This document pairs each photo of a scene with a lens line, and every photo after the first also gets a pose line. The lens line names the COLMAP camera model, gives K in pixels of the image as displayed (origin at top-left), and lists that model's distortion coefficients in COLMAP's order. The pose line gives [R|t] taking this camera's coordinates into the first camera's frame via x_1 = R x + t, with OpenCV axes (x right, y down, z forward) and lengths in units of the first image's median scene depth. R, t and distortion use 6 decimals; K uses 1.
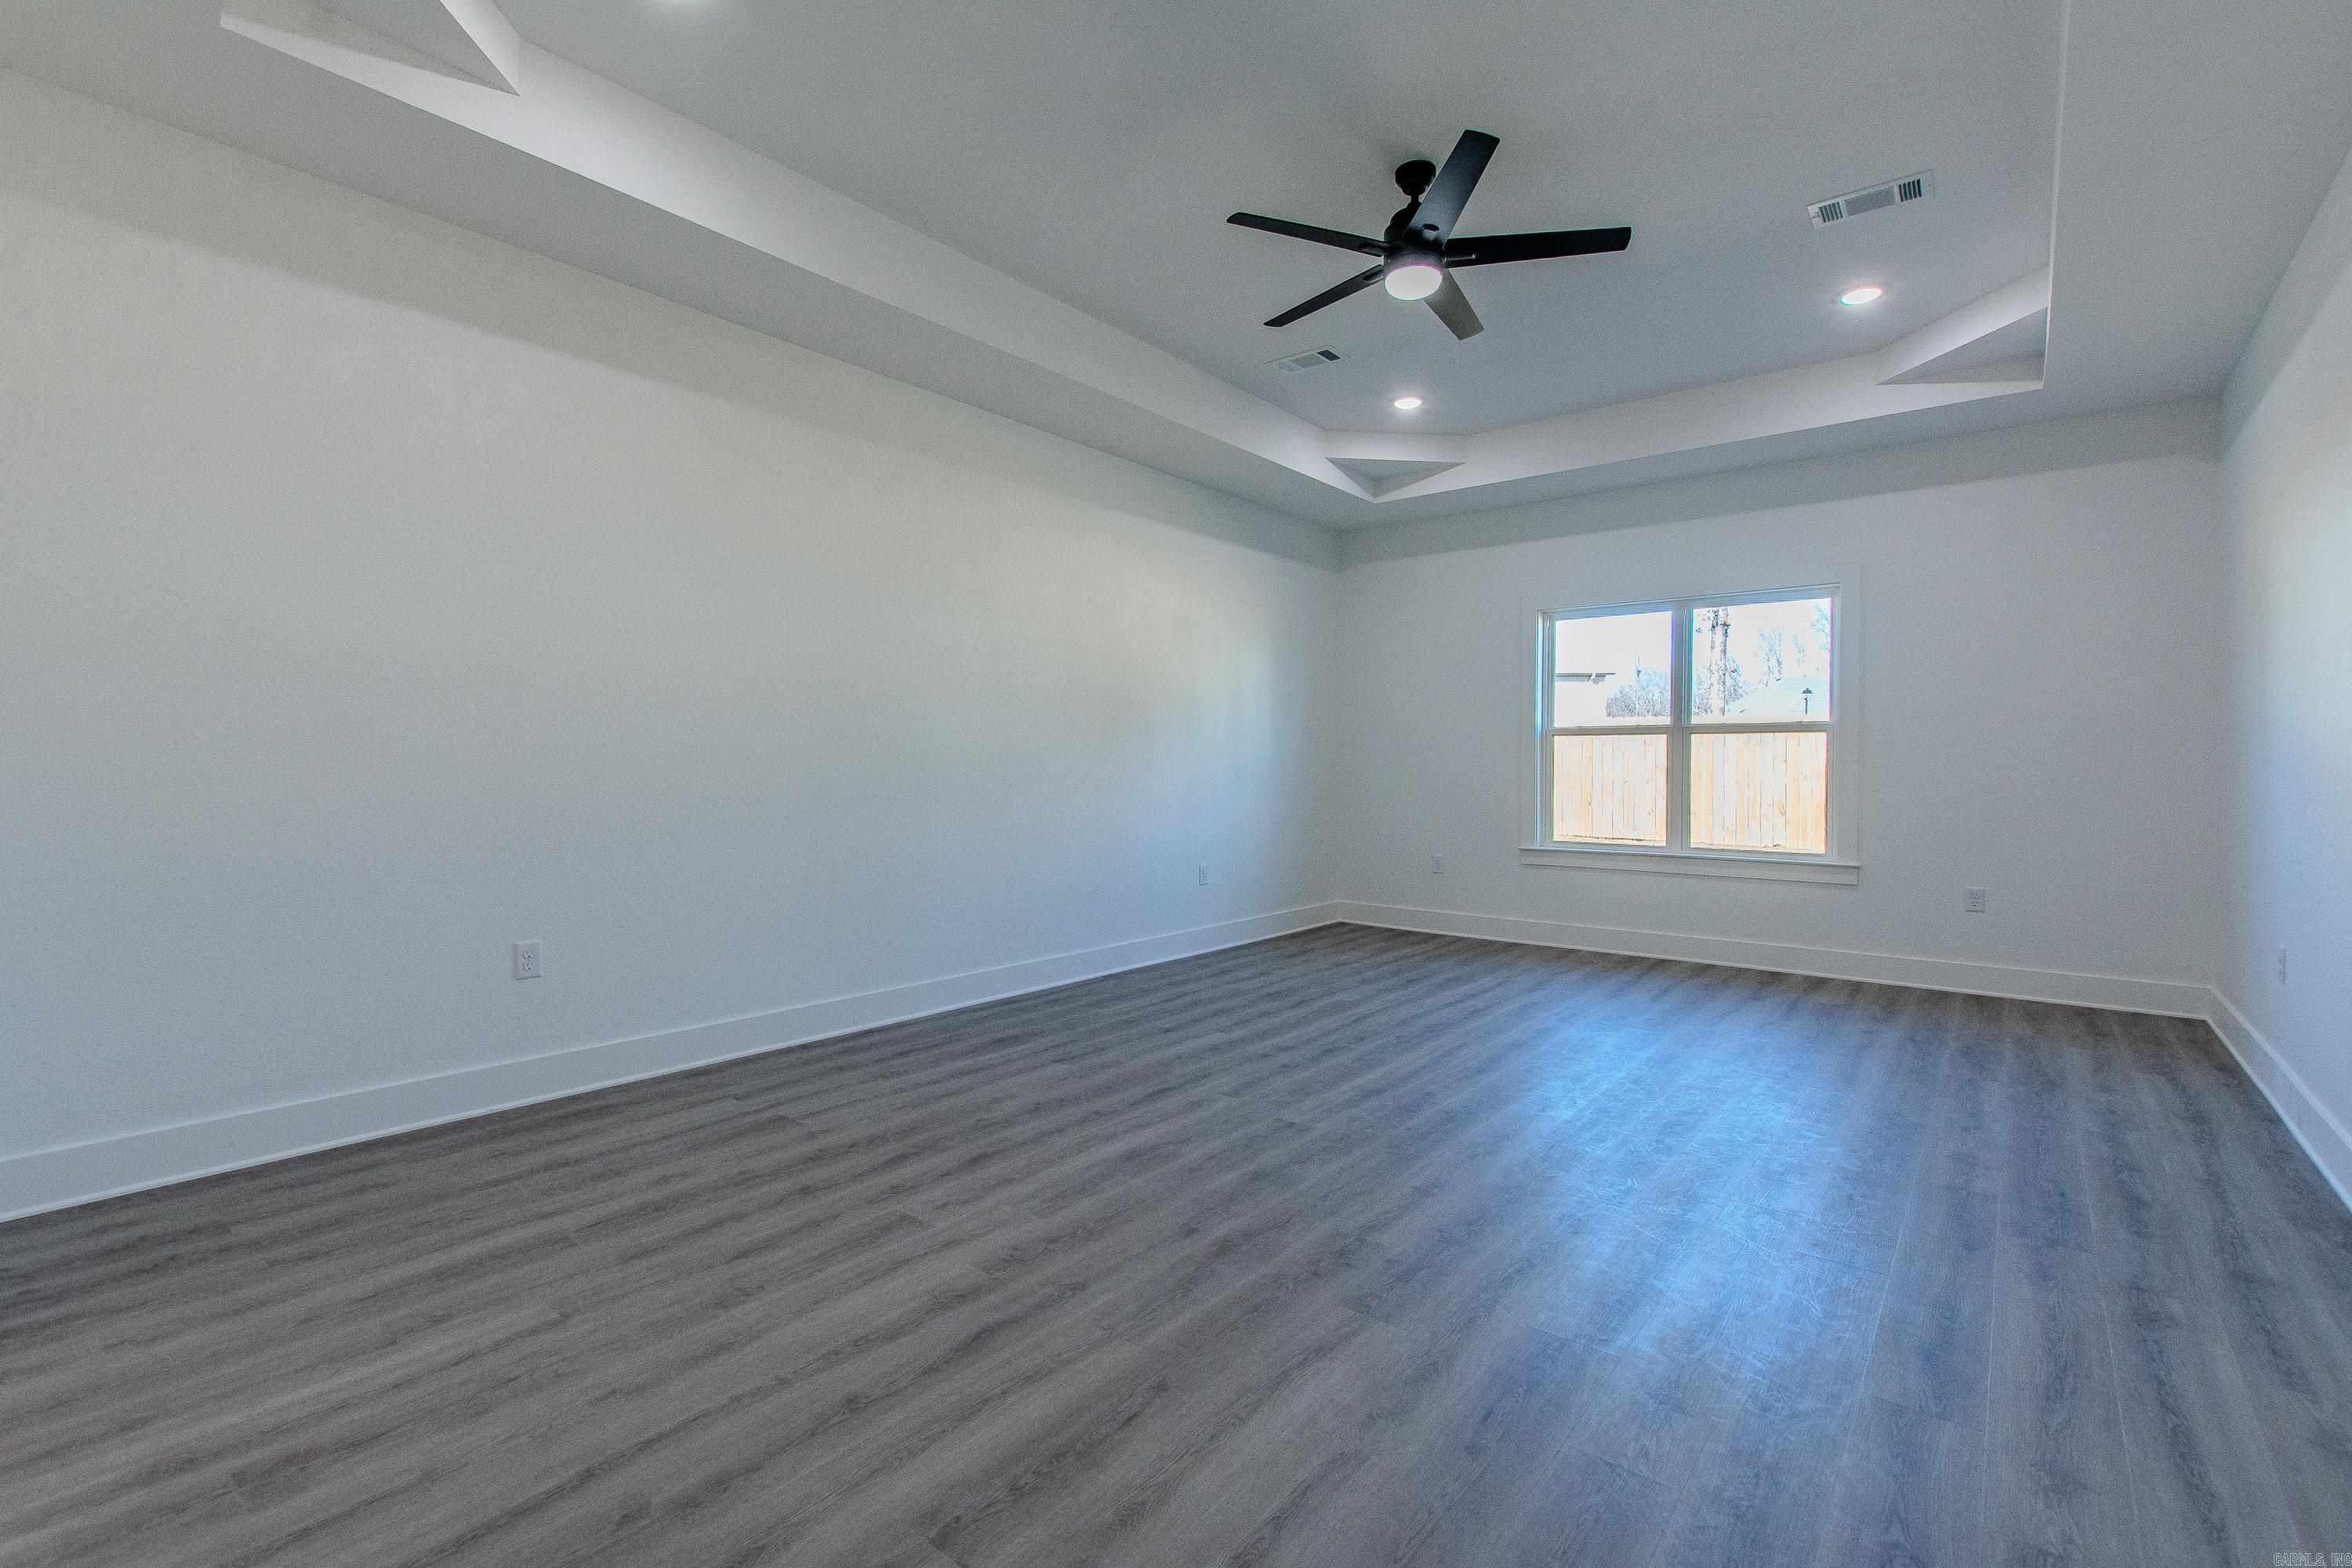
lens RADIAL K [[1042.2, 0, 1178.2], [0, 1042.2, 774.4], [0, 0, 1]] dist [0.007024, -0.003352]
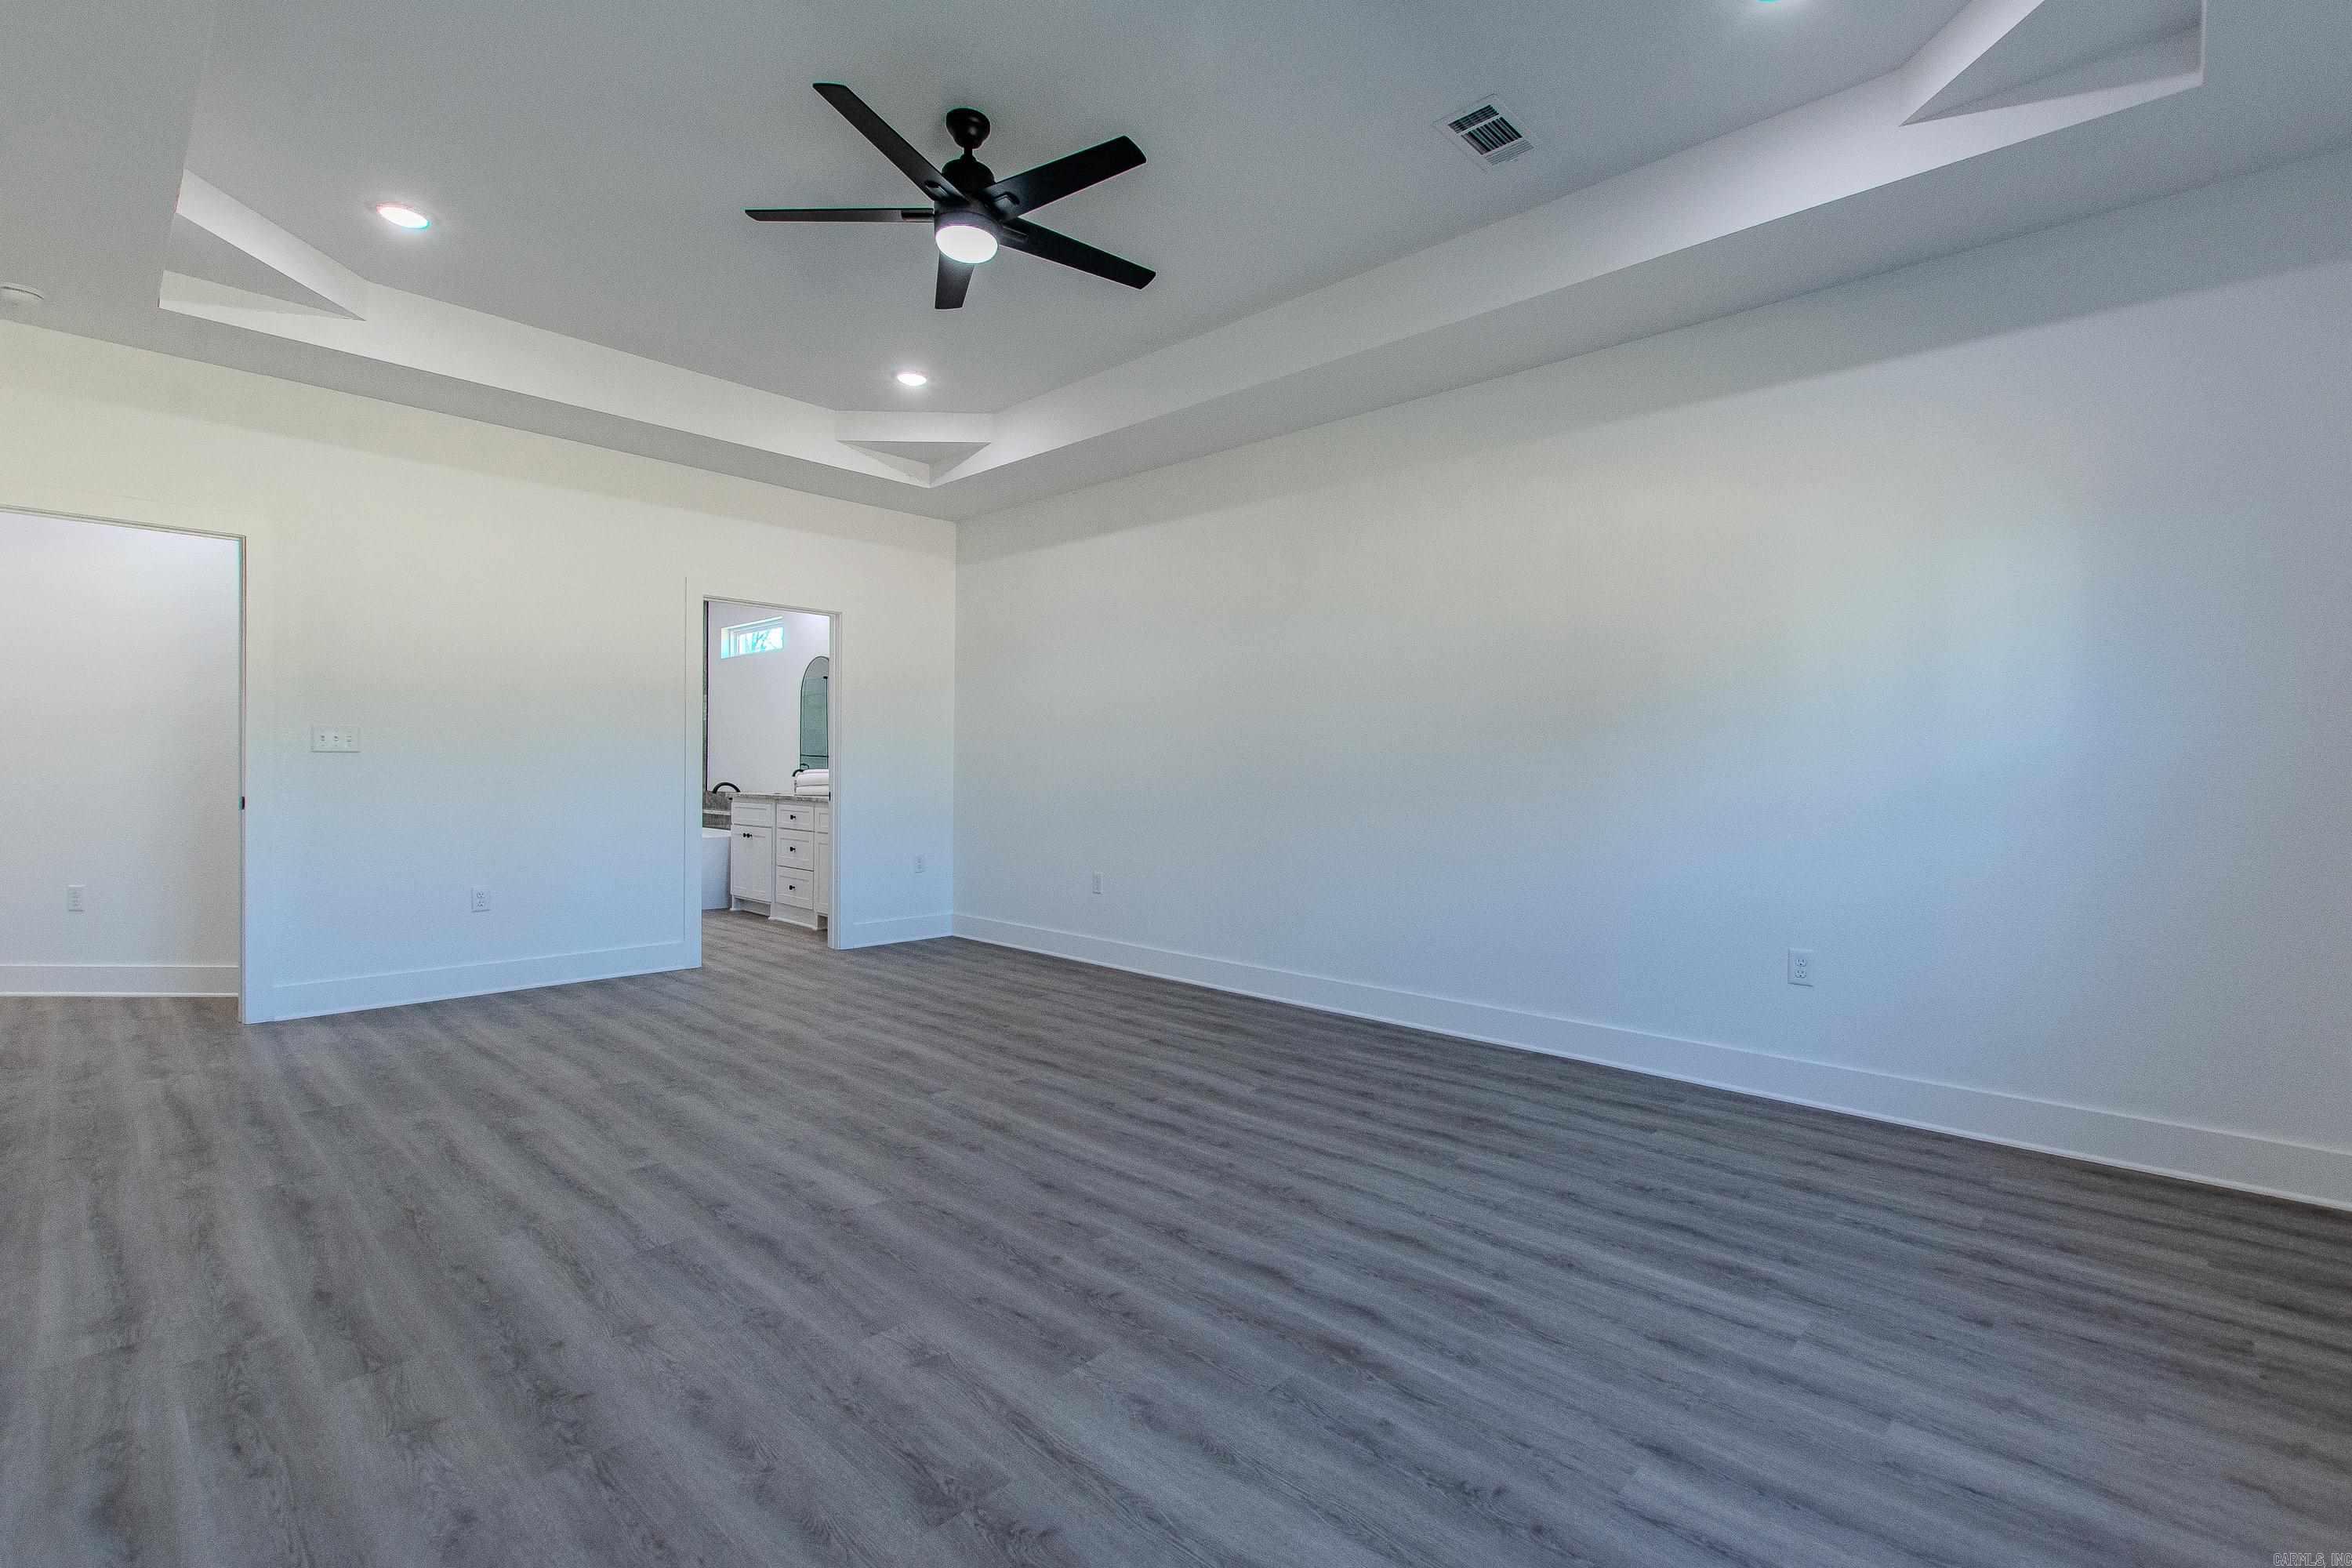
lens RADIAL K [[1042.2, 0, 1178.8], [0, 1042.2, 777.3], [0, 0, 1]] dist [0.007024, -0.003352]
pose [[-0.077938, 0.000956, -0.996958, 1.093348], [-0.018860, 0.999819, 0.002433, -0.007647], [0.996780, 0.018992, -0.077906, 1.229989]]
